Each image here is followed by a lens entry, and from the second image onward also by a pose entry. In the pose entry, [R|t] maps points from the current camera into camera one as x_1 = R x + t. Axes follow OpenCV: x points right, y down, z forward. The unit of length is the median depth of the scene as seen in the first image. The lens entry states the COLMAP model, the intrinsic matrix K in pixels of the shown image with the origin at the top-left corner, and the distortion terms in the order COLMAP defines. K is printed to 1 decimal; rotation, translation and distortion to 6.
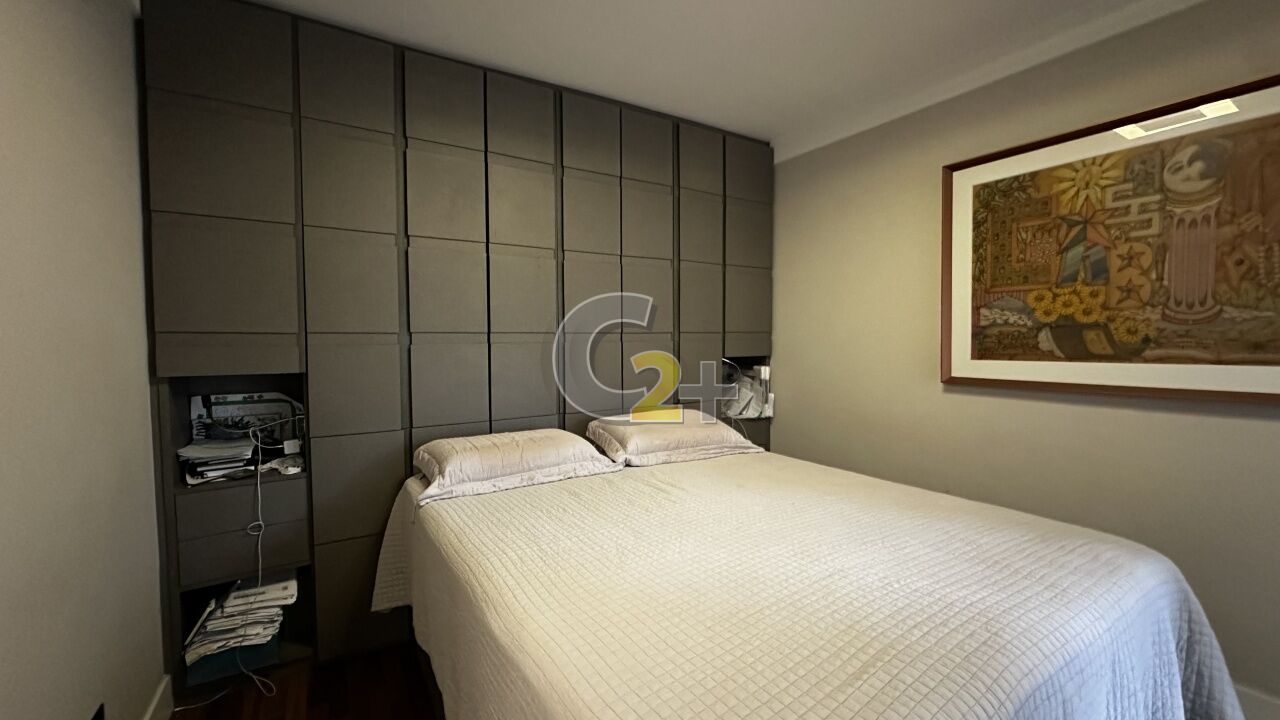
lens RADIAL K [[515.7, 0, 644.3], [0, 515.7, 359.8], [0, 0, 1]] dist [-0.003021, 0.000122]
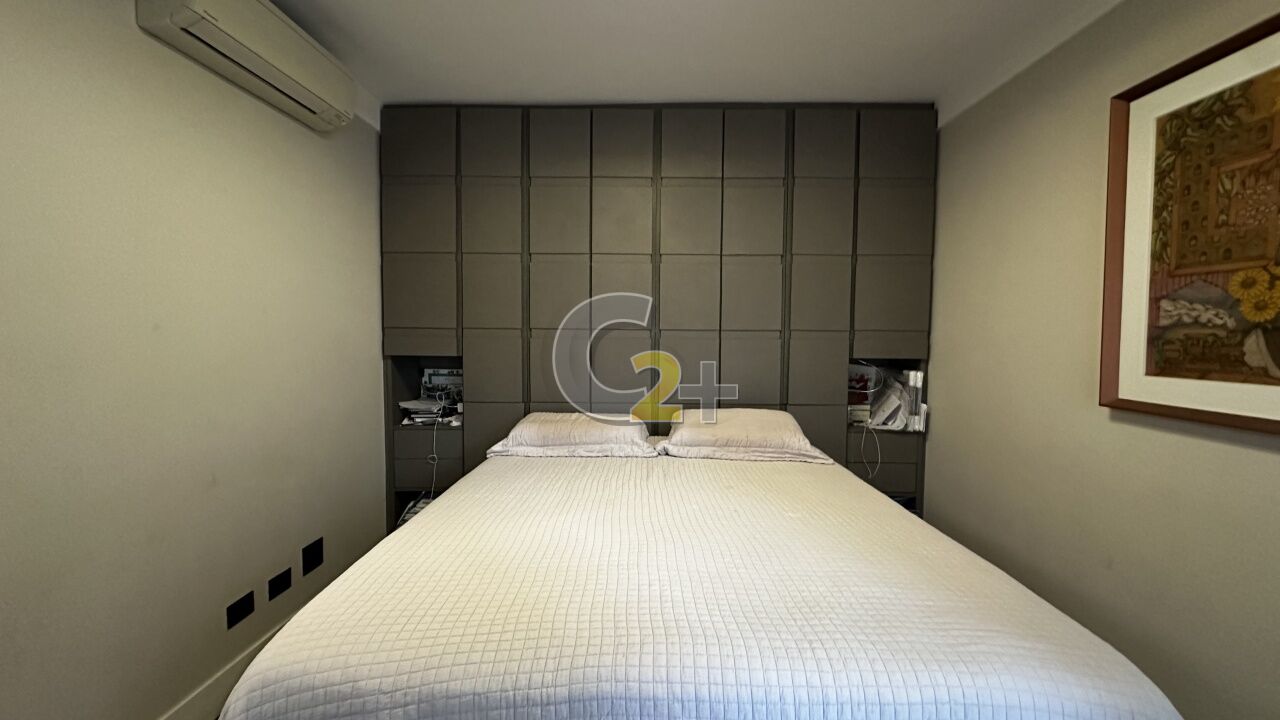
lens RADIAL K [[515.7, 0, 644.3], [0, 515.7, 359.8], [0, 0, 1]] dist [-0.003021, 0.000122]
pose [[0.835303, 0.042359, -0.548155, 0.478713], [-0.036200, 0.999101, 0.022042, -0.012874], [0.548597, 0.001432, 0.836086, 0.071267]]
